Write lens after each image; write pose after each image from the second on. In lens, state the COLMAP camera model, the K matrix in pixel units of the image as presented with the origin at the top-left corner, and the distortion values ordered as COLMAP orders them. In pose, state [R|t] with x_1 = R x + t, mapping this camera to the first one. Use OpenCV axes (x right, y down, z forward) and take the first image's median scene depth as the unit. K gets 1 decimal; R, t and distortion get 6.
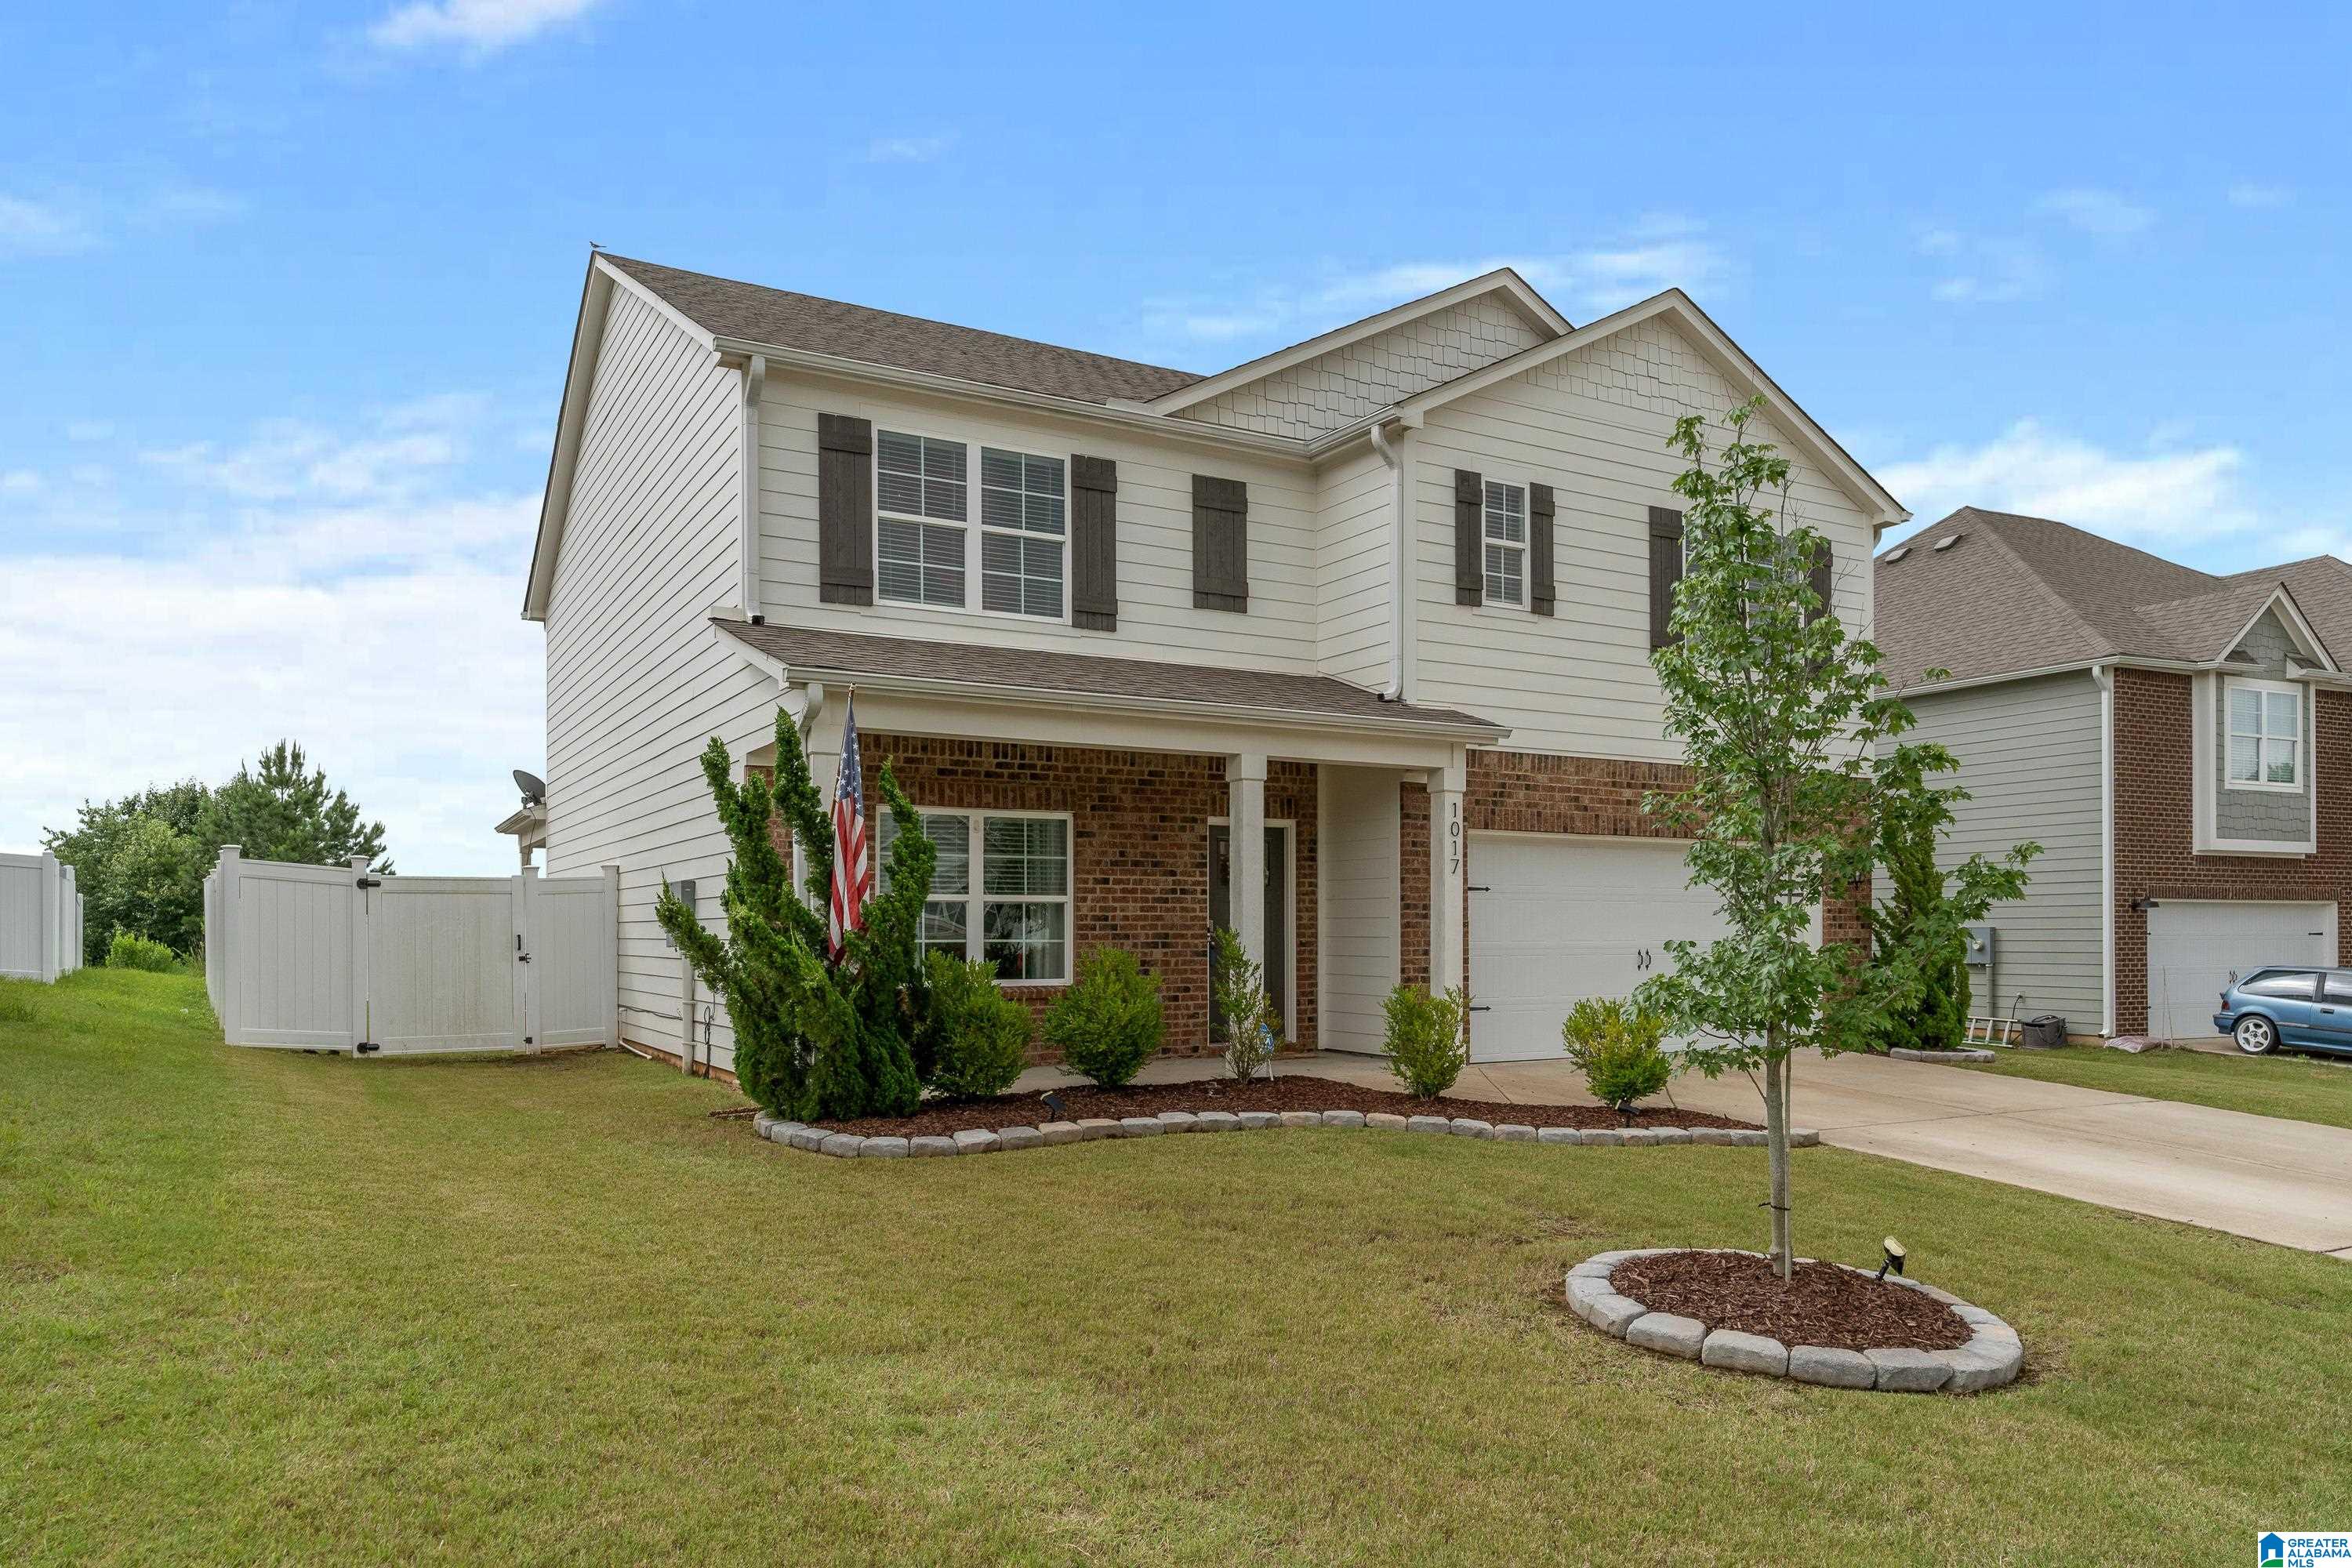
lens RADIAL K [[1553.2, 0, 1136.9], [0, 1553.2, 791.3], [0, 0, 1]] dist [0.001037, -0.000162]
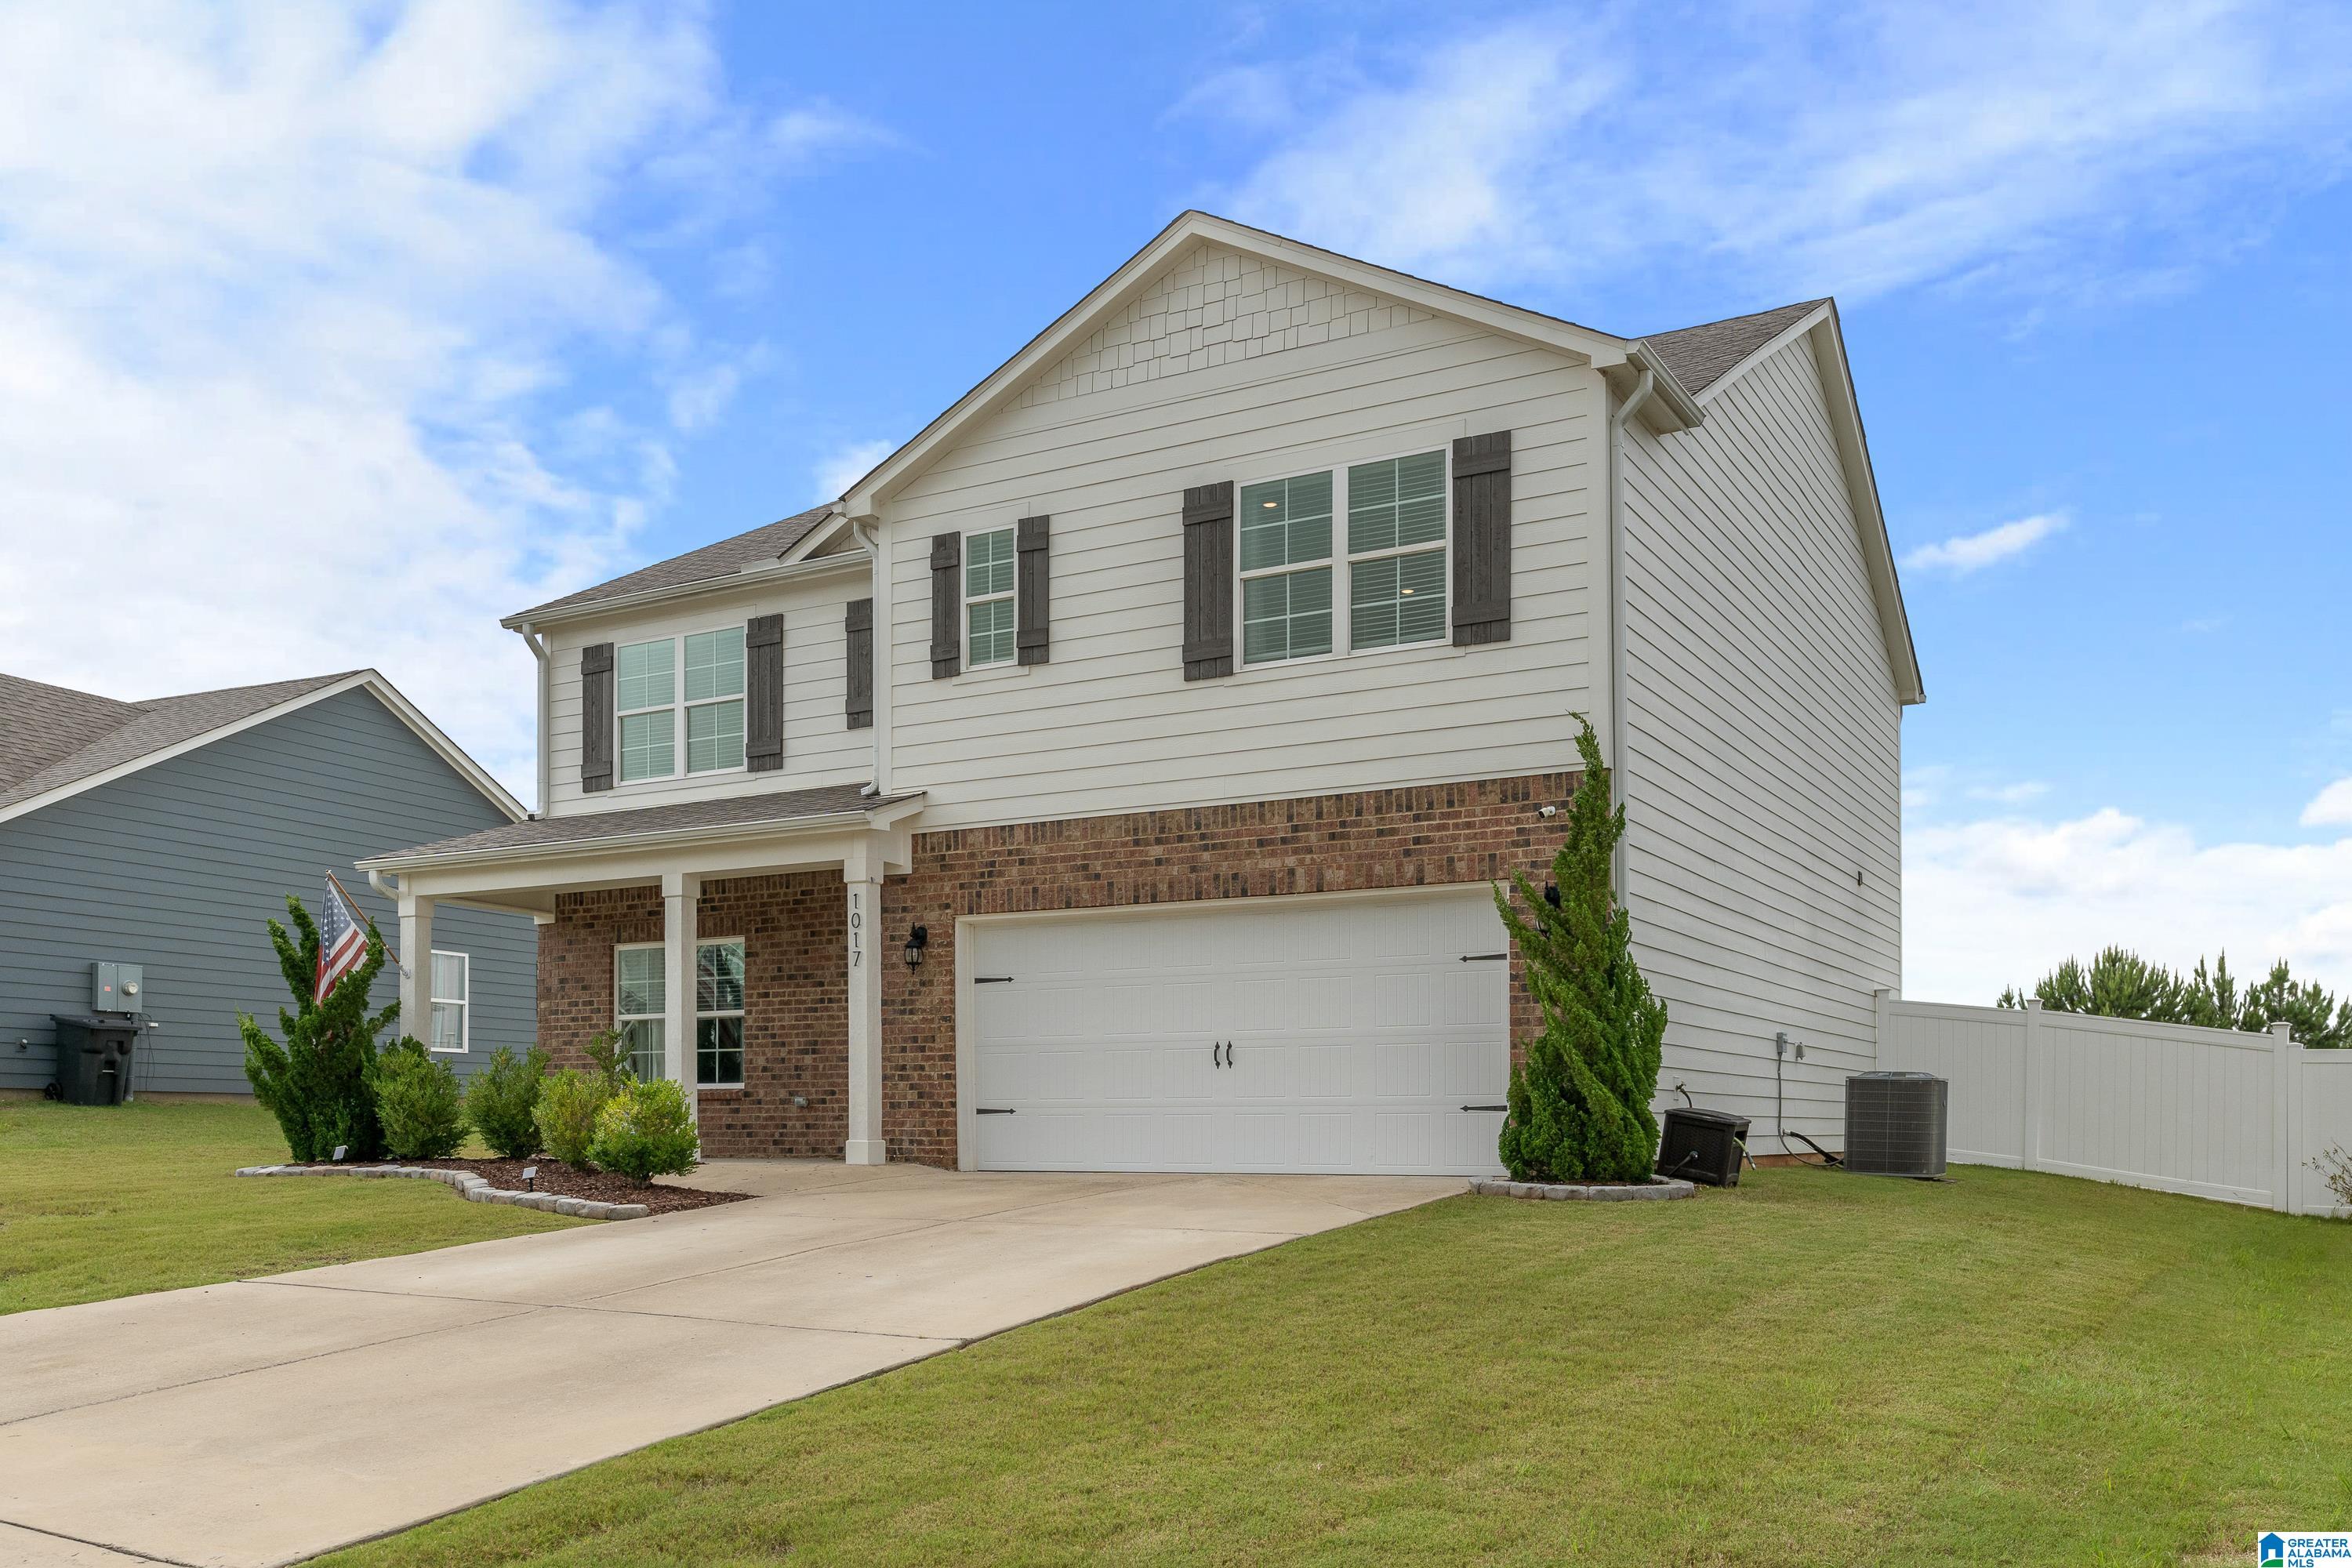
lens RADIAL K [[1921.9, 0, 1174.7], [0, 1921.9, 924.3], [0, 0, 1]] dist [0.006382, 0.001051]
pose [[0.525975, -0.089777, -0.845749, 1.275952], [0.078973, 0.995272, -0.056535, 0.106292], [0.846826, -0.037055, 0.530578, 0.509611]]
